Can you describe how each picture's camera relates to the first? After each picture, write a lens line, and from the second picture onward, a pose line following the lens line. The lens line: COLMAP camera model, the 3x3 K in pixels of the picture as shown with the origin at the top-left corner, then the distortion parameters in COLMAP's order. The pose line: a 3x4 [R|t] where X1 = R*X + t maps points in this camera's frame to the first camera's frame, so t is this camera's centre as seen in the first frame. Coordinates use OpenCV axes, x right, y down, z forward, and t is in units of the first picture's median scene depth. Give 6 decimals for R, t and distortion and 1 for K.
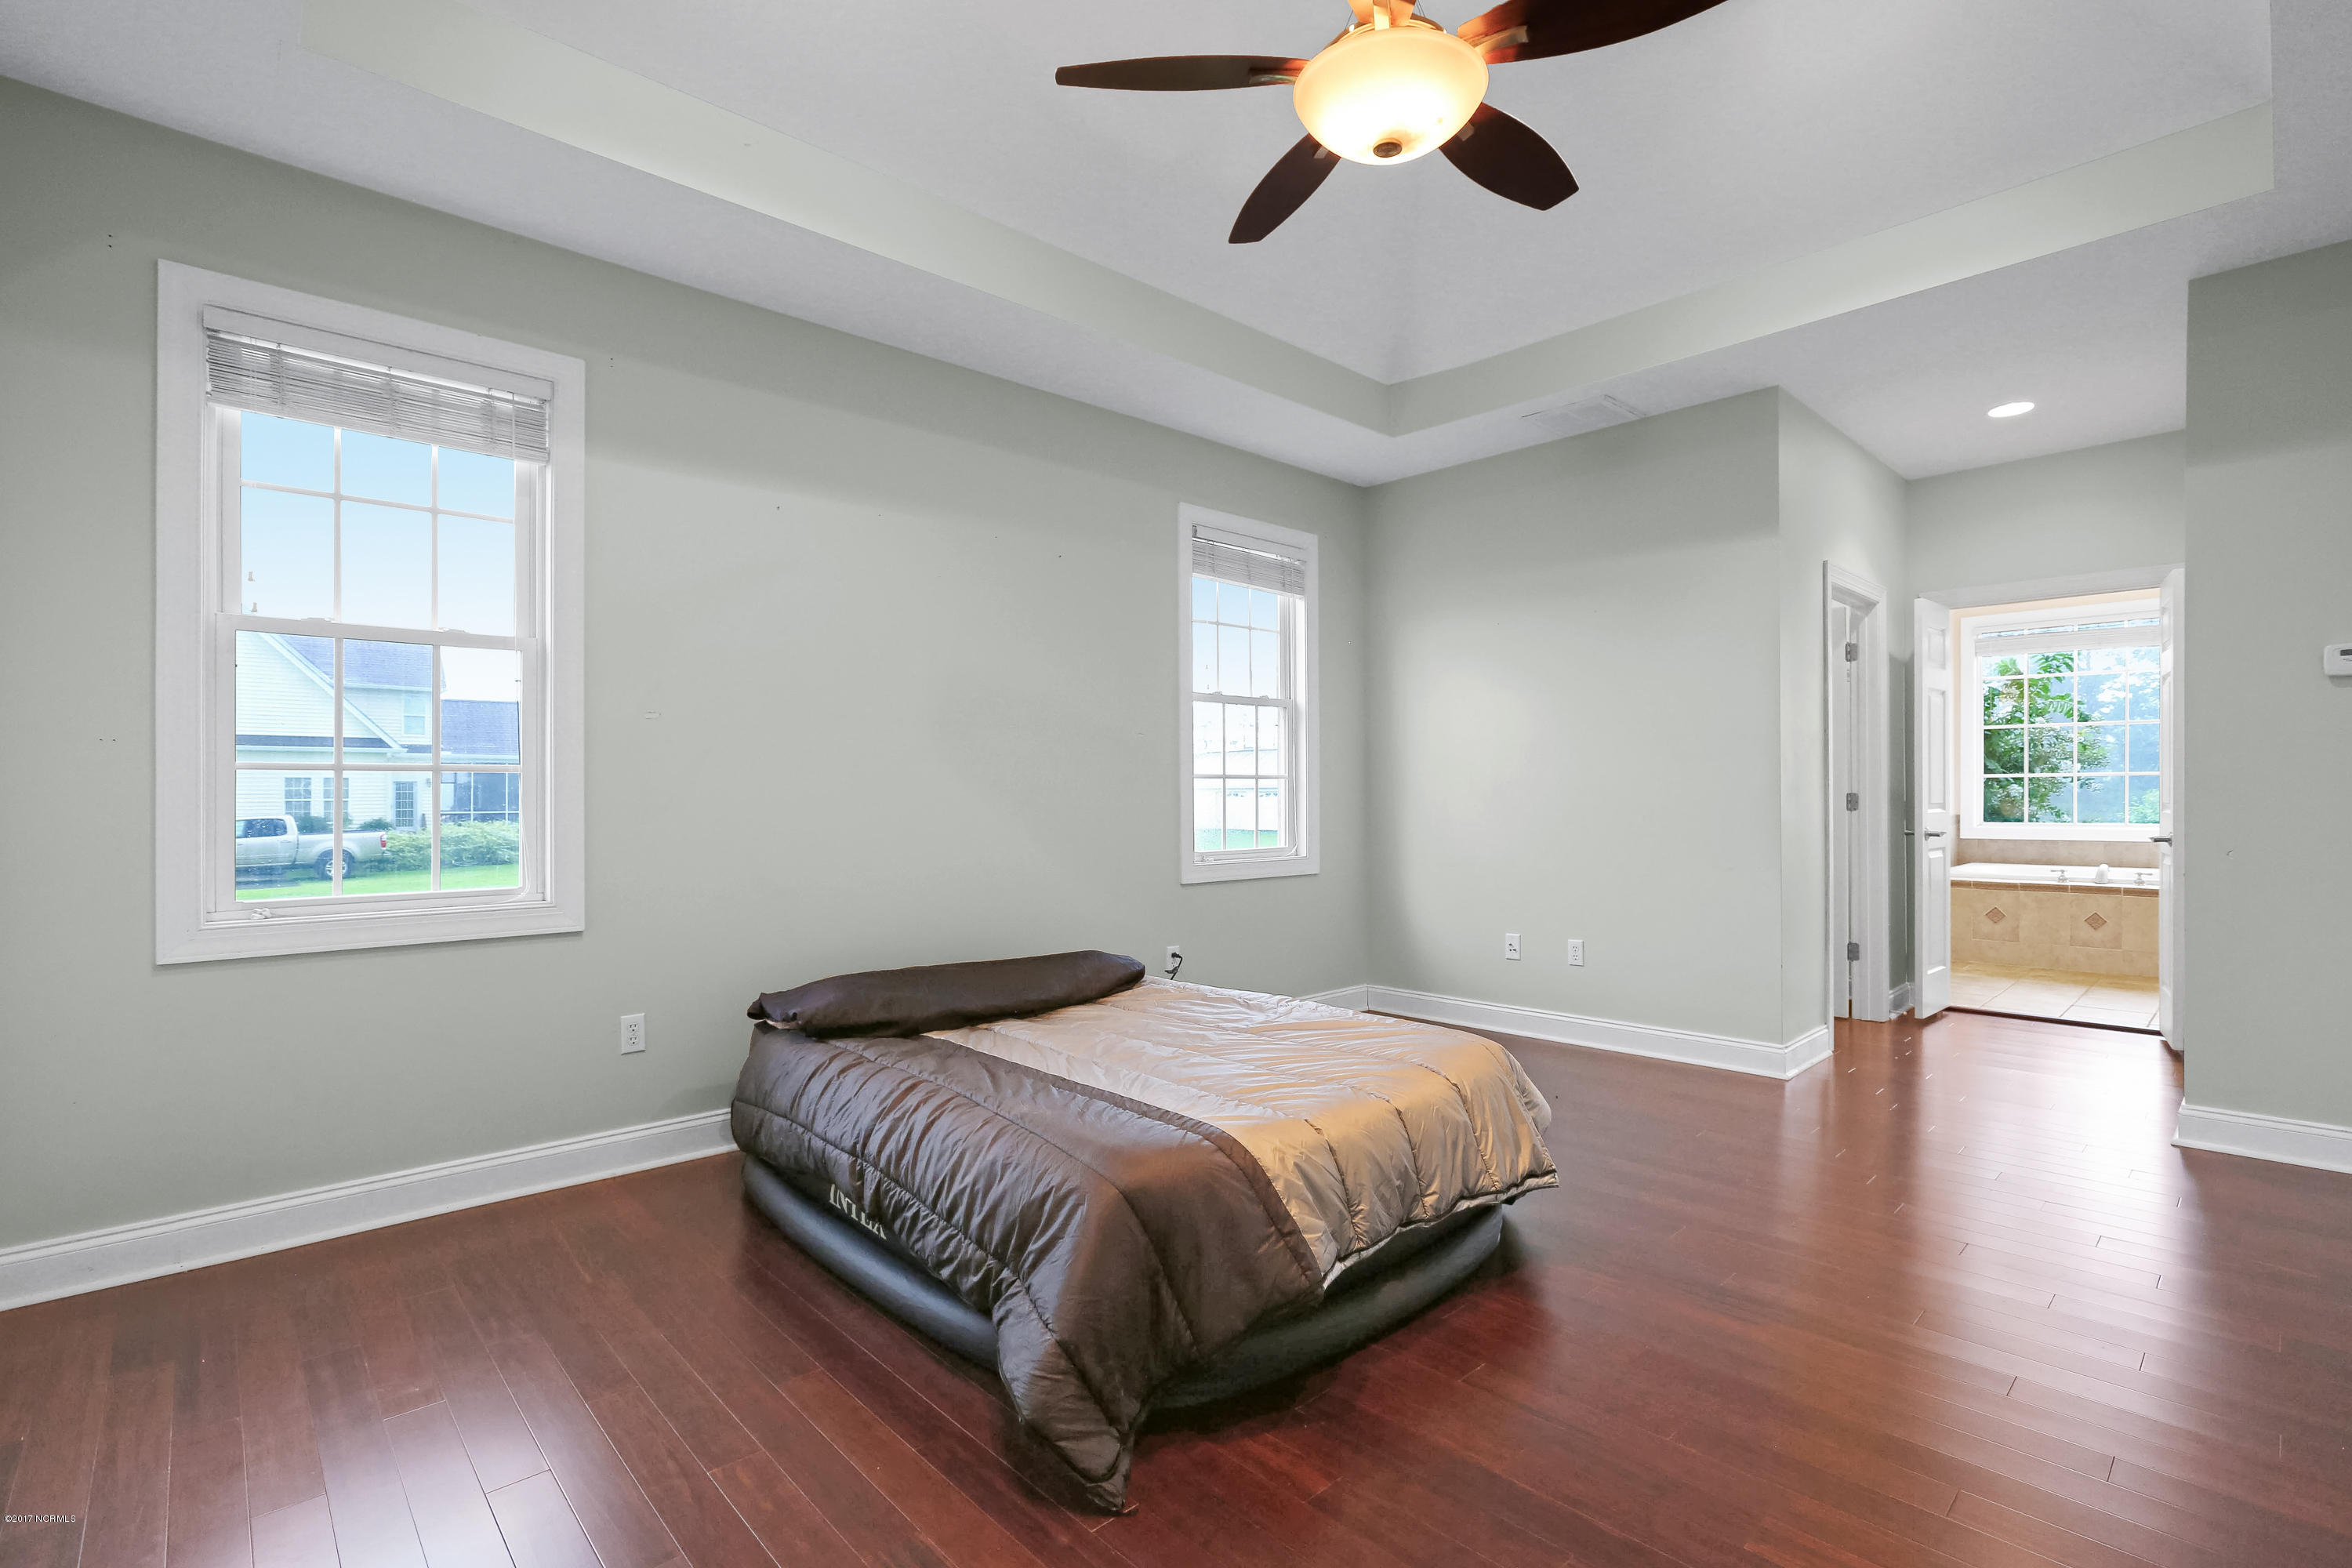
lens RADIAL K [[1098.3, 0, 1185.2], [0, 1098.3, 792.5], [0, 0, 1]] dist [-0.010274, -0.001142]
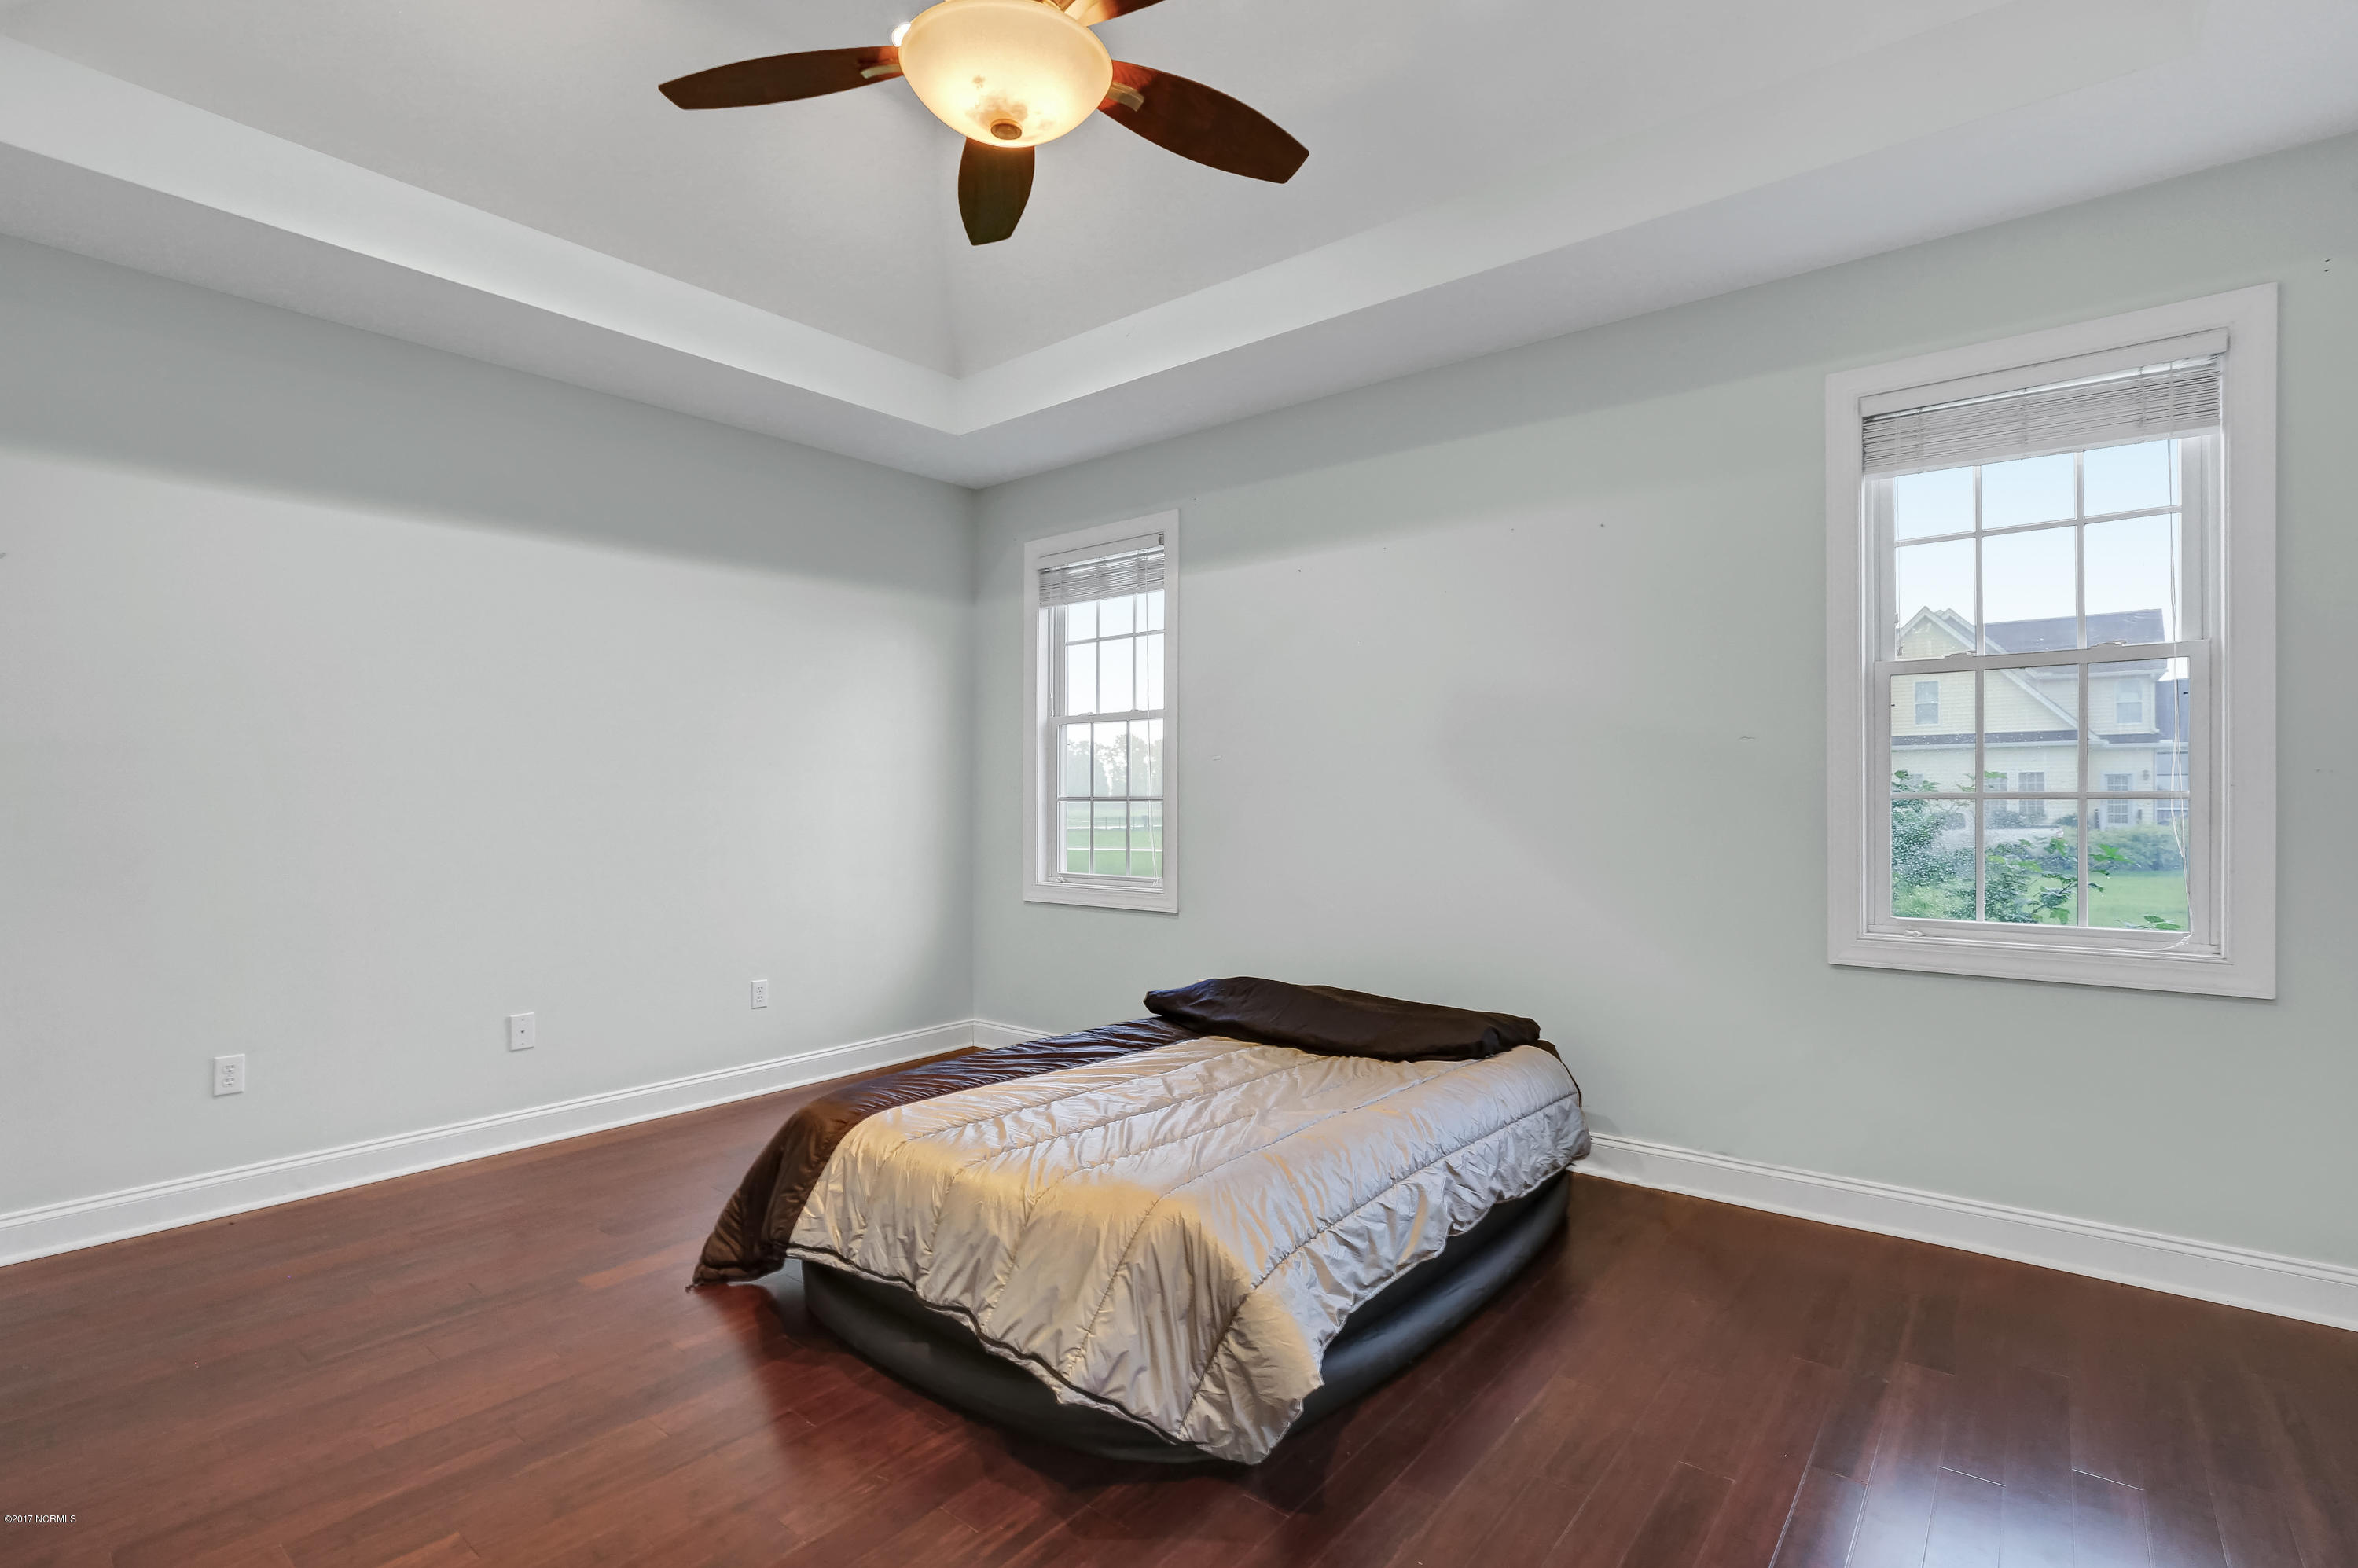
lens RADIAL K [[1101.1, 0, 1195.2], [0, 1101.1, 791.9], [0, 0, 1]] dist [-0.010274, -0.001142]
pose [[0.153269, -0.015740, -0.988059, 0.743776], [-0.011286, 0.999780, -0.017678, -0.002603], [0.988120, 0.013861, 0.153058, 0.694858]]
